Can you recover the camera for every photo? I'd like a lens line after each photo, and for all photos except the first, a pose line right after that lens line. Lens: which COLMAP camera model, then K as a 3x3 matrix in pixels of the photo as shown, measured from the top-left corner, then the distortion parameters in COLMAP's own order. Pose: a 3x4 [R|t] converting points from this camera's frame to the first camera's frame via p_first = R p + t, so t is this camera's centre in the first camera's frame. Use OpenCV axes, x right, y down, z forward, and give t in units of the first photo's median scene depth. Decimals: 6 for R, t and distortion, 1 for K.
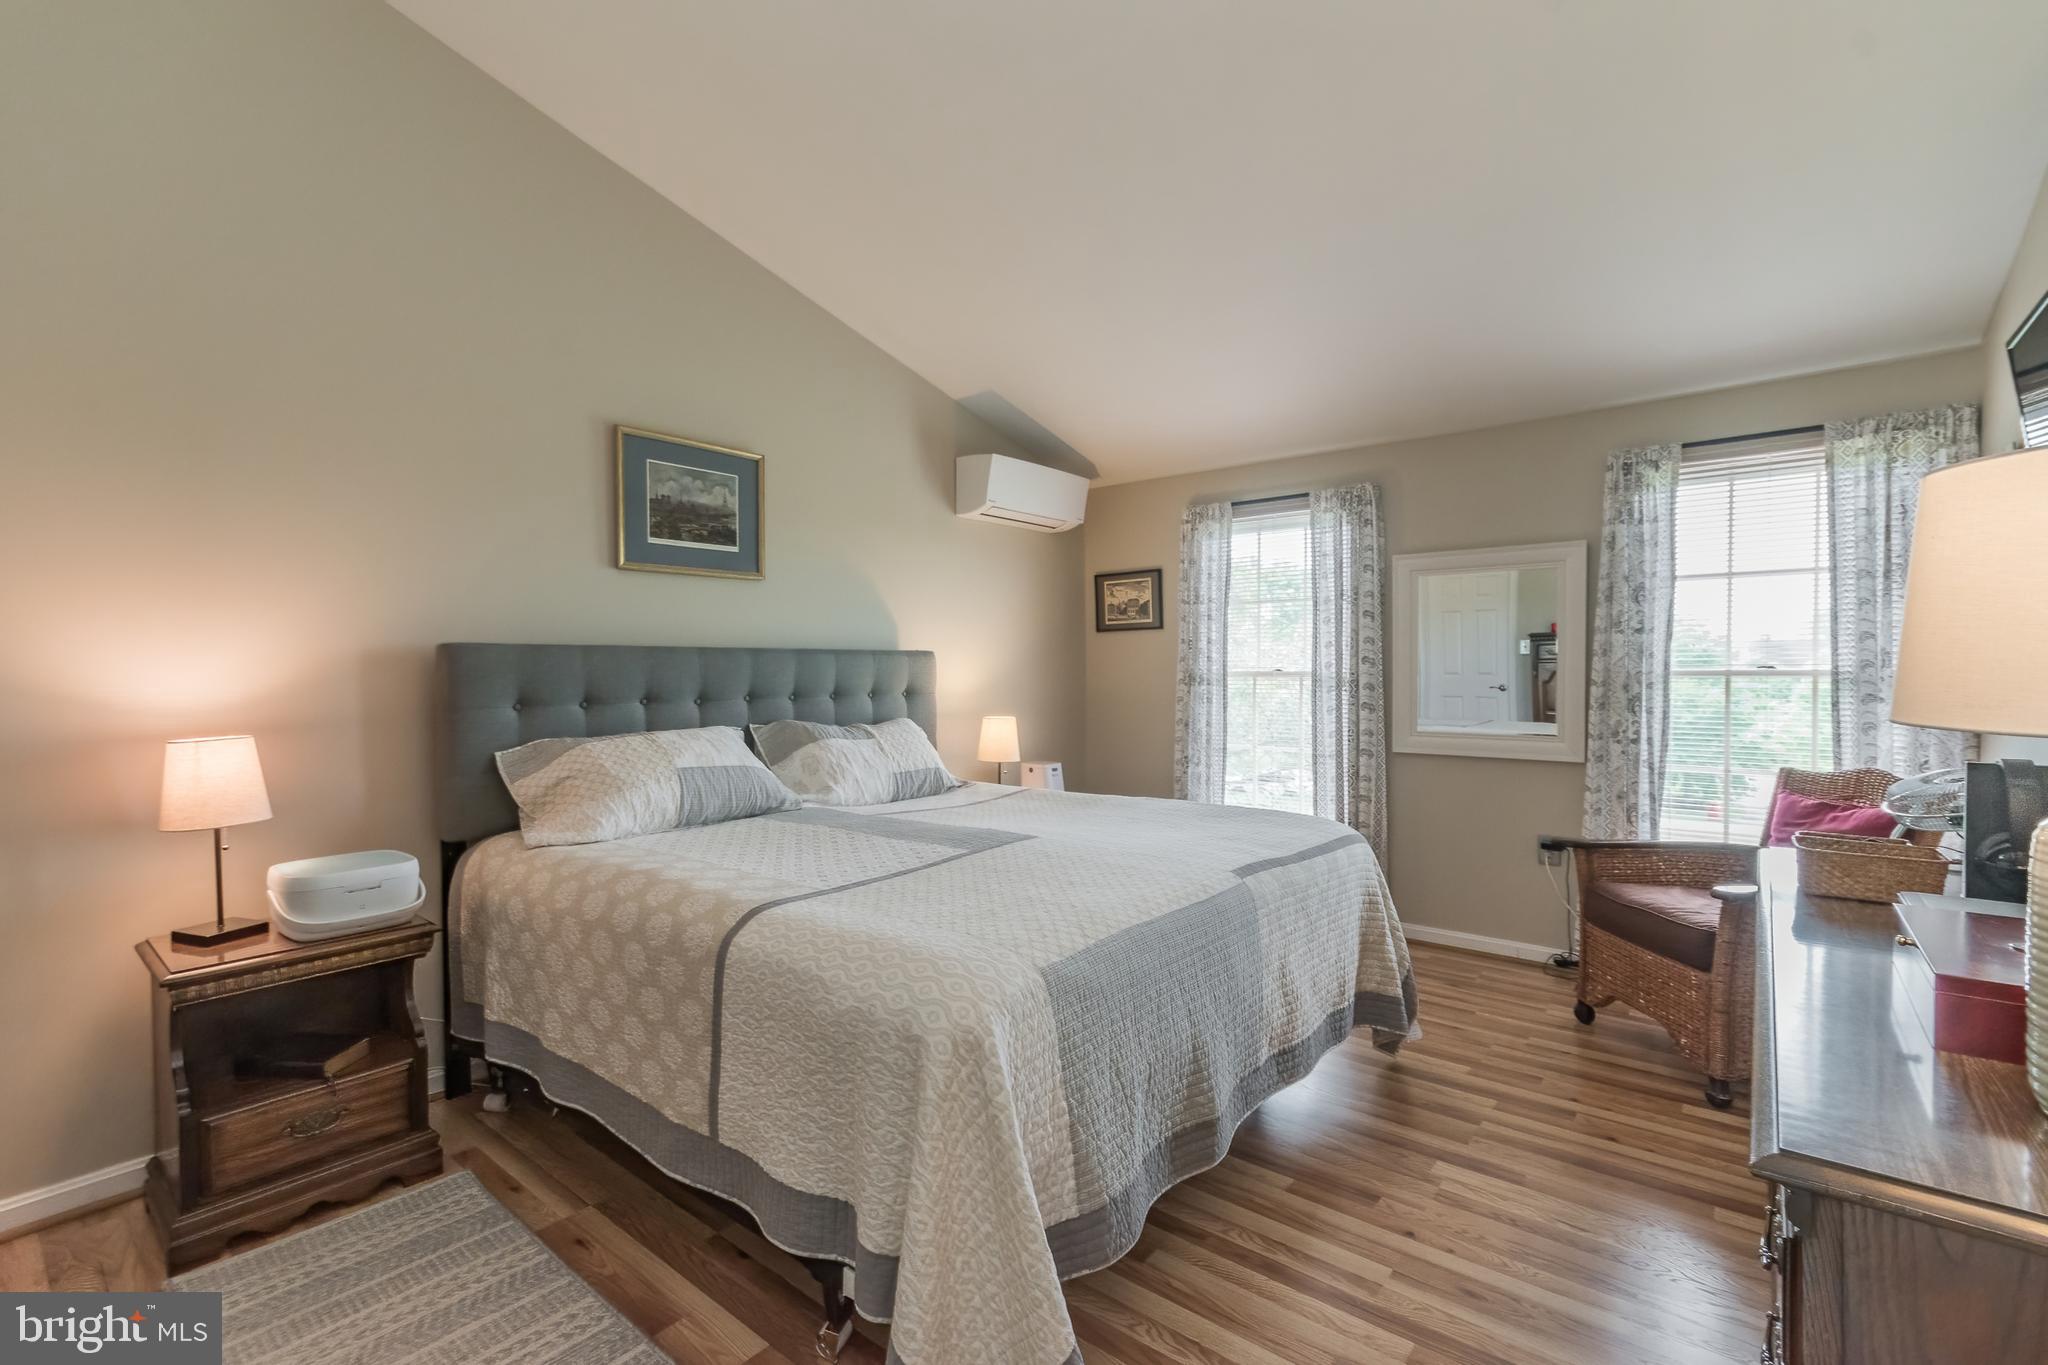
lens RADIAL K [[909.5, 0, 1018.1], [0, 909.5, 654.0], [0, 0, 1]] dist [0.002929, -0.000188]
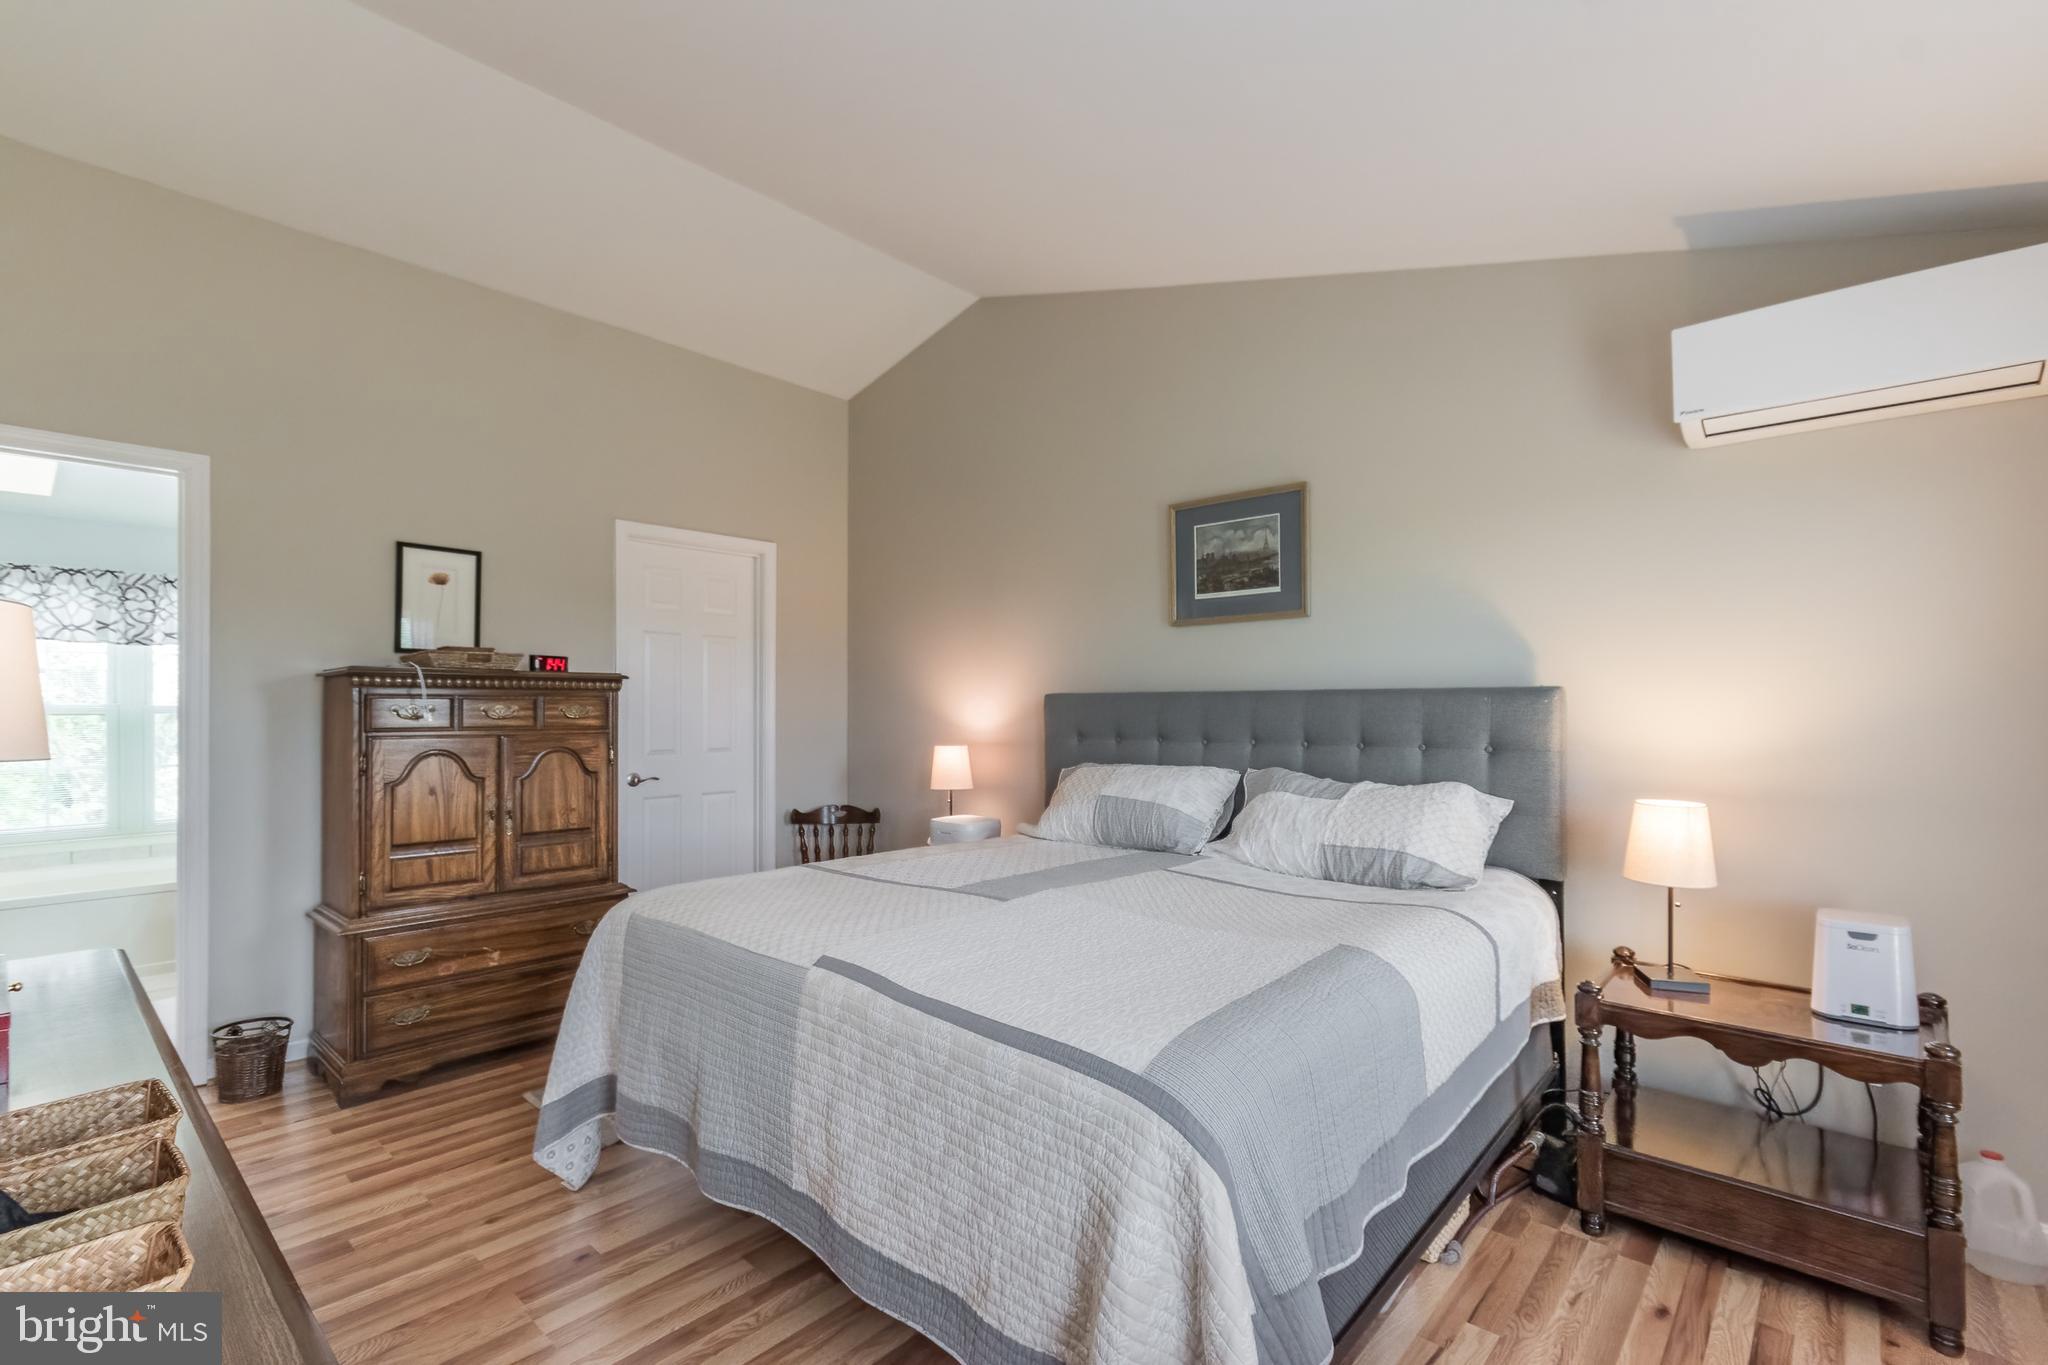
lens RADIAL K [[920.5, 0, 1024.9], [0, 920.5, 691.3], [0, 0, 1]] dist [0.004344, -0.004846]
pose [[-0.031701, -0.013412, -0.999407, 0.710984], [0.015574, 0.999782, -0.013911, 0.003537], [0.999376, -0.016006, -0.031485, 0.793003]]
